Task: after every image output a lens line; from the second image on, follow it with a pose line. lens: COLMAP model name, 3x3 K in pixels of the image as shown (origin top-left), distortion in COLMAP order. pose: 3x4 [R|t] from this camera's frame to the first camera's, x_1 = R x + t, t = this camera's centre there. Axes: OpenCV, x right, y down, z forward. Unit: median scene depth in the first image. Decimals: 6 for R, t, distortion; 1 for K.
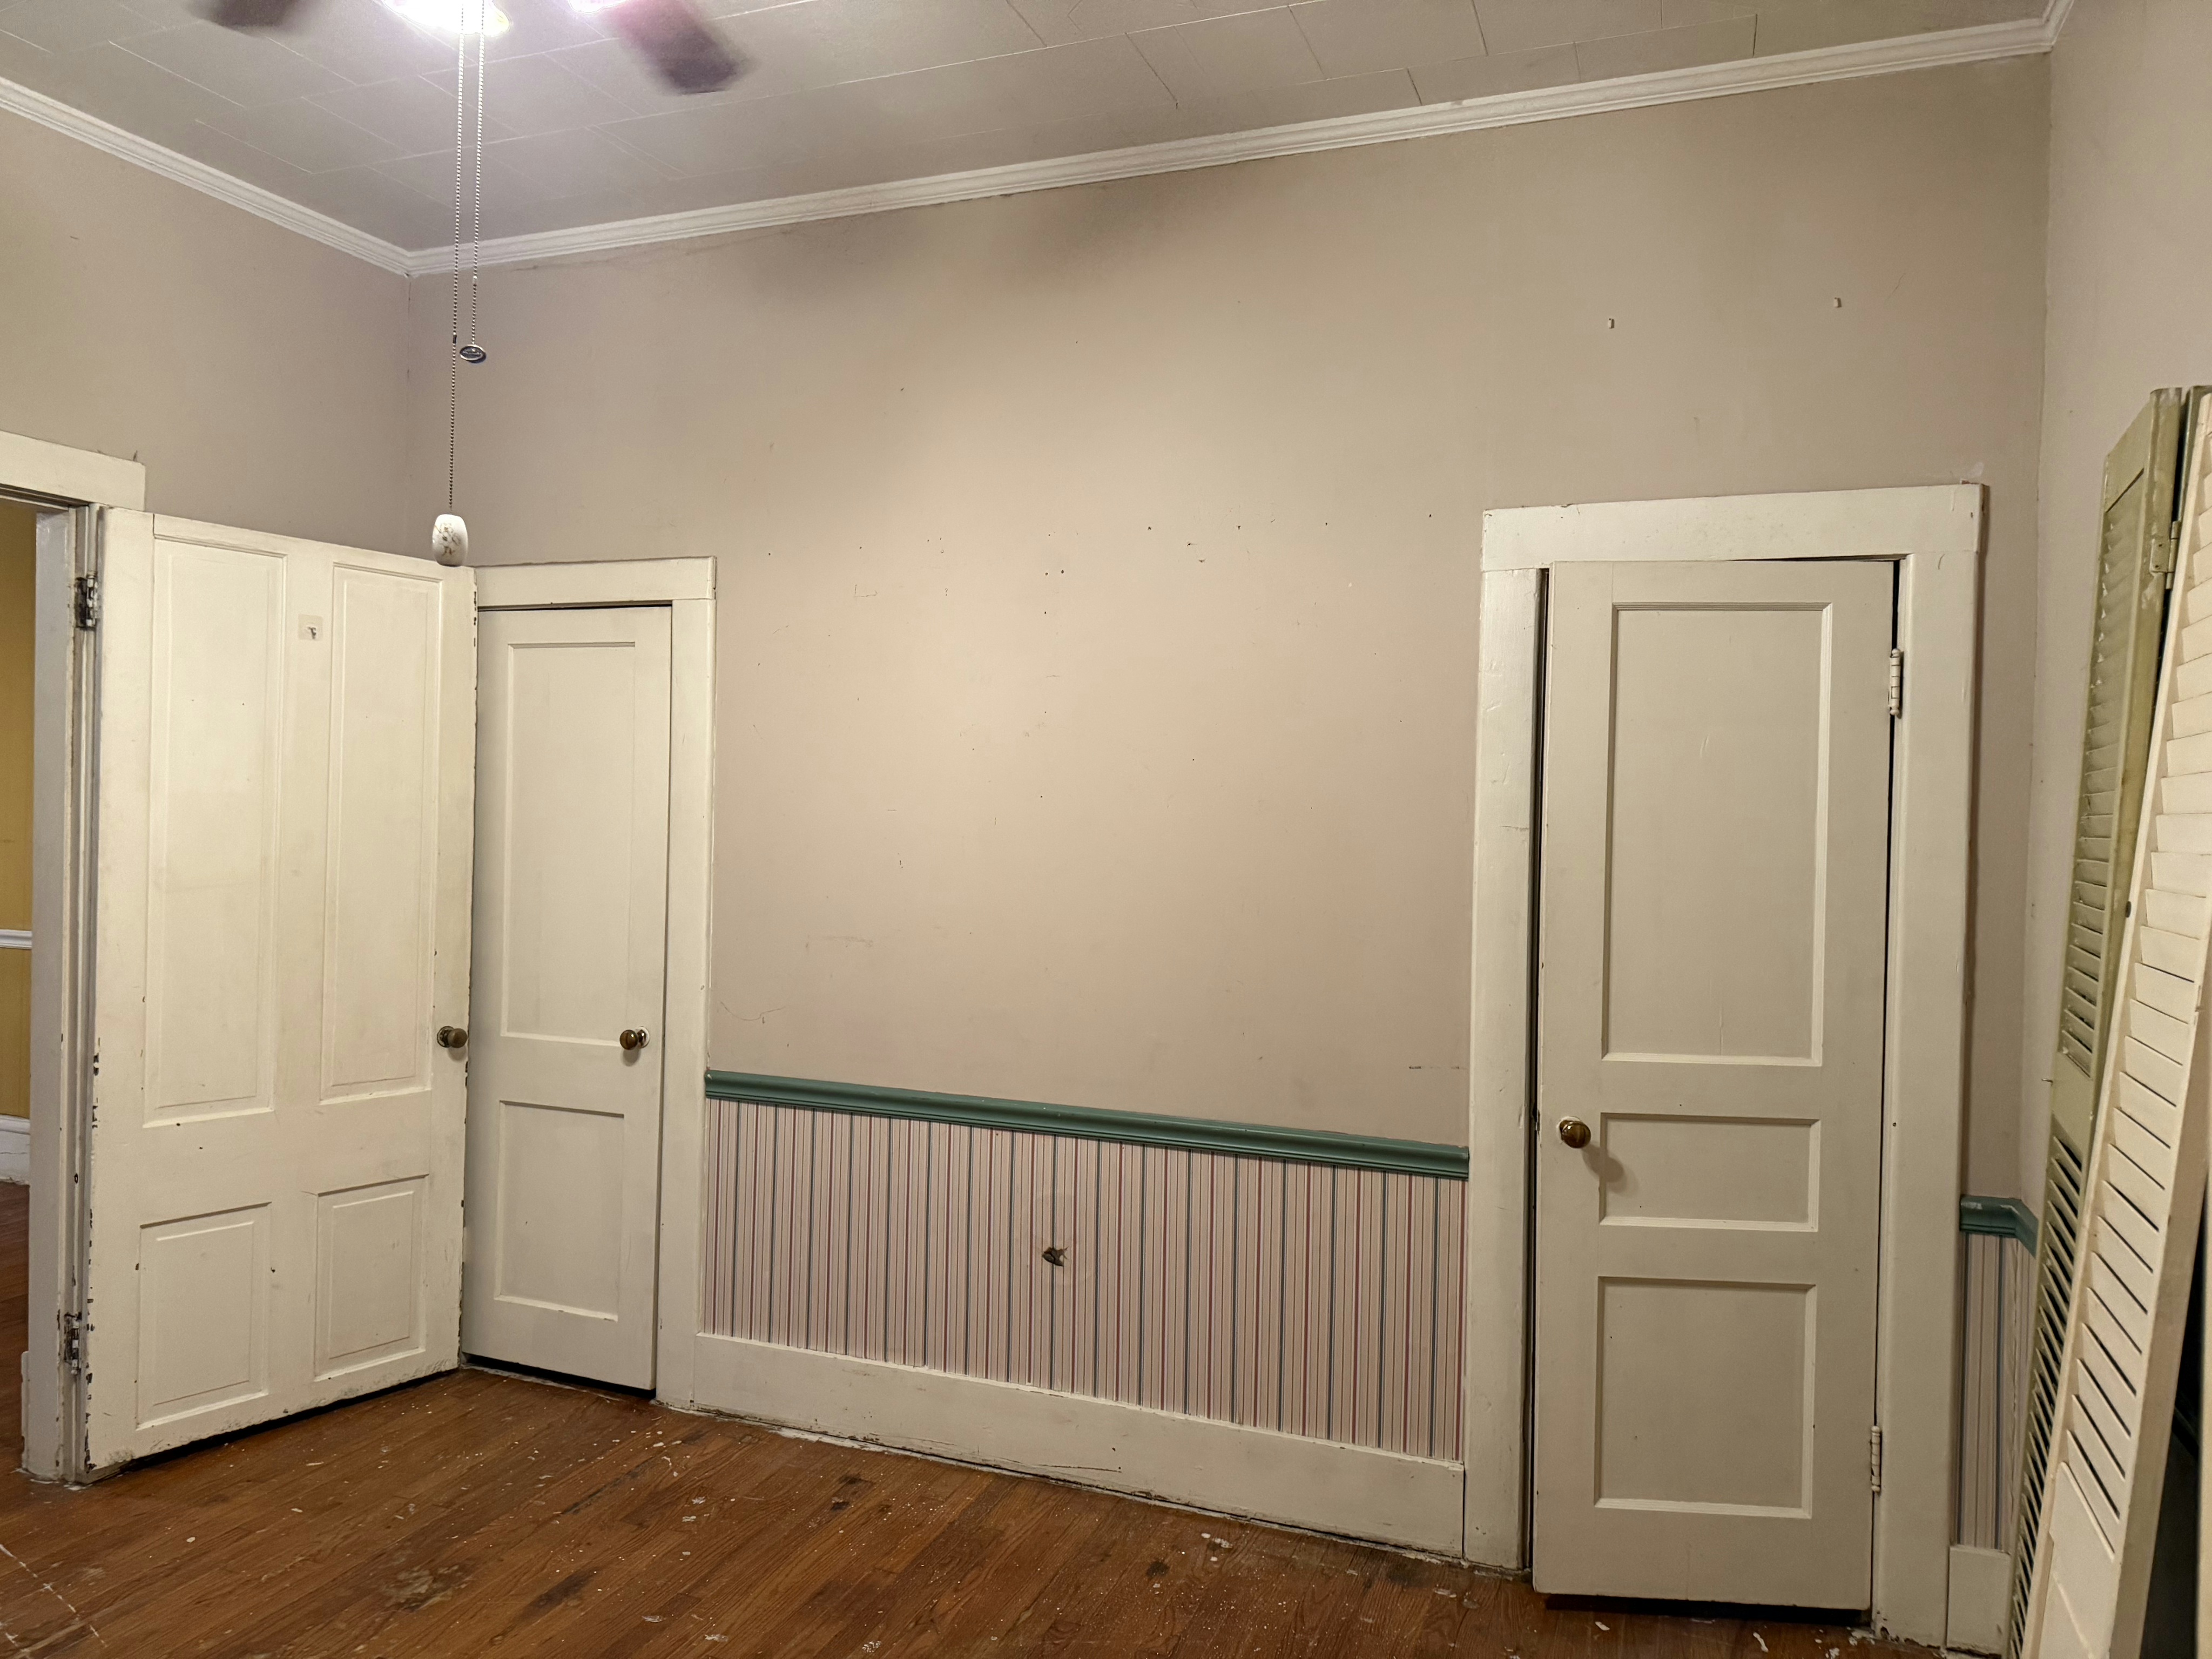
lens RADIAL K [[1561.0, 0, 1109.8], [0, 1561.0, 840.7], [0, 0, 1]] dist [-0.007220, -0.001842]
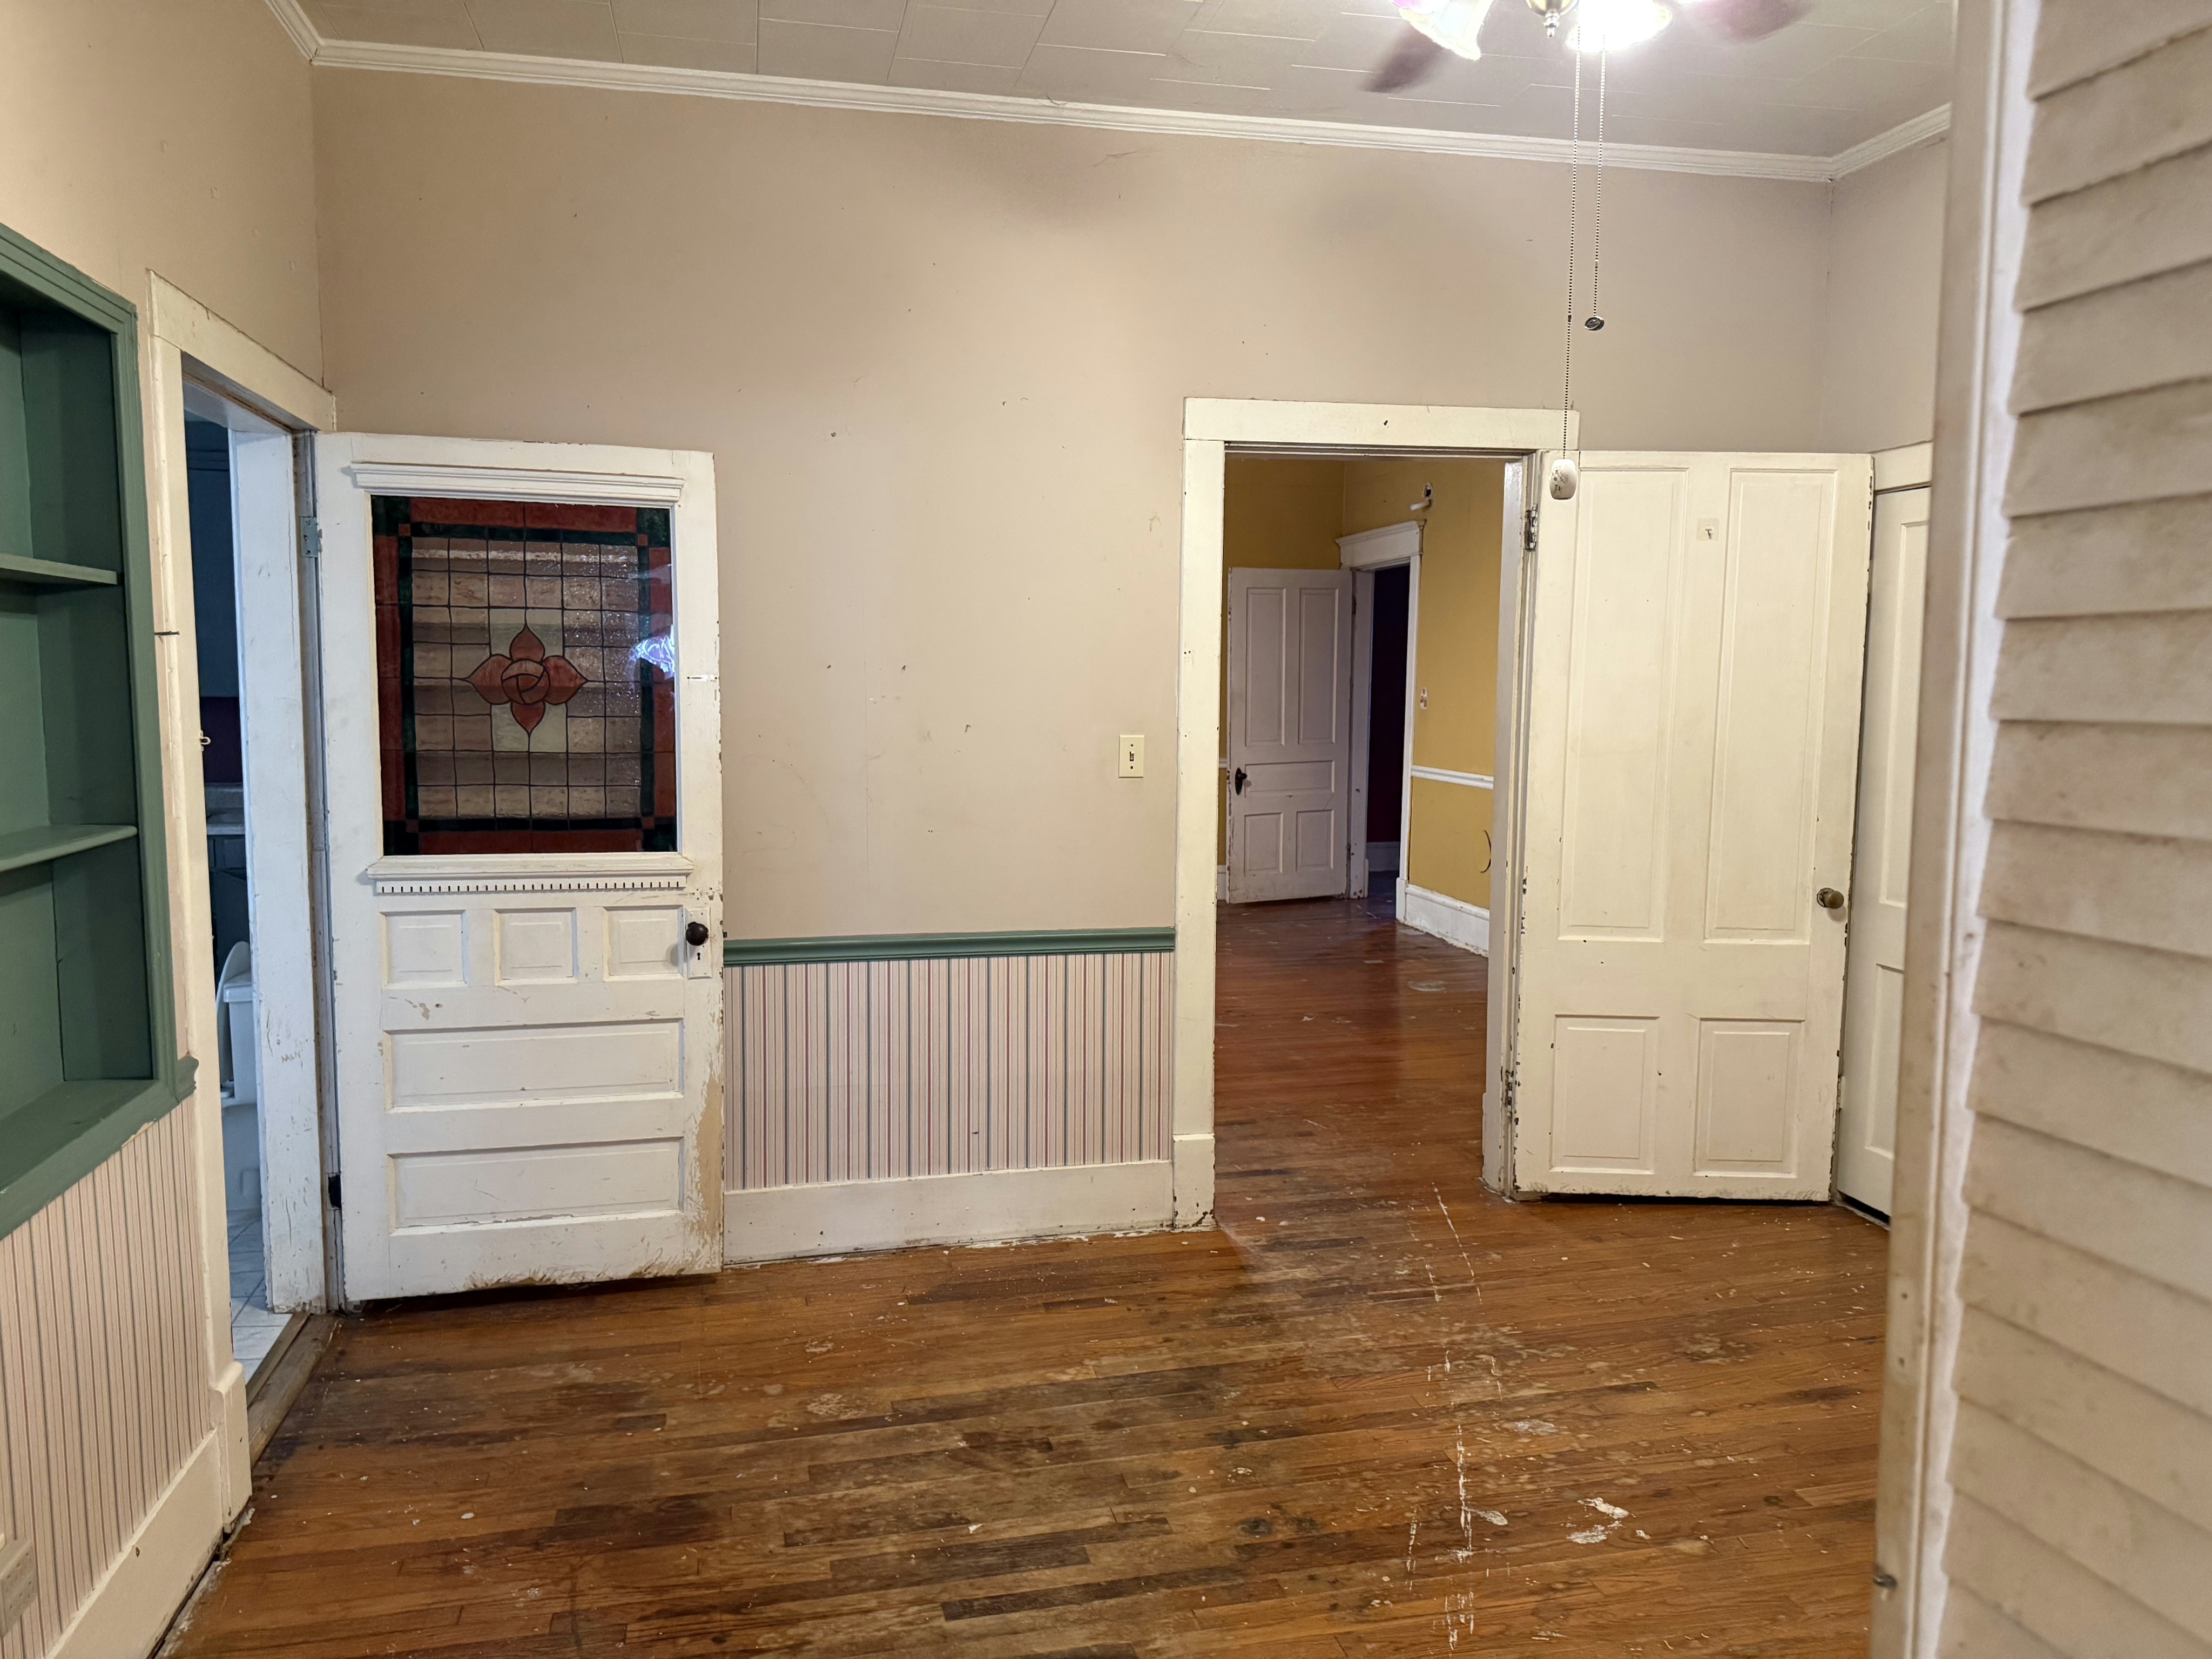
lens RADIAL K [[1553.9, 0, 1096.0], [0, 1553.9, 838.0], [0, 0, 1]] dist [0.056275, -0.050109]
pose [[0.564736, 0.072226, -0.822105, 0.215045], [-0.006160, 0.996504, 0.083316, -0.003783], [0.825248, -0.041988, 0.563207, -0.036489]]
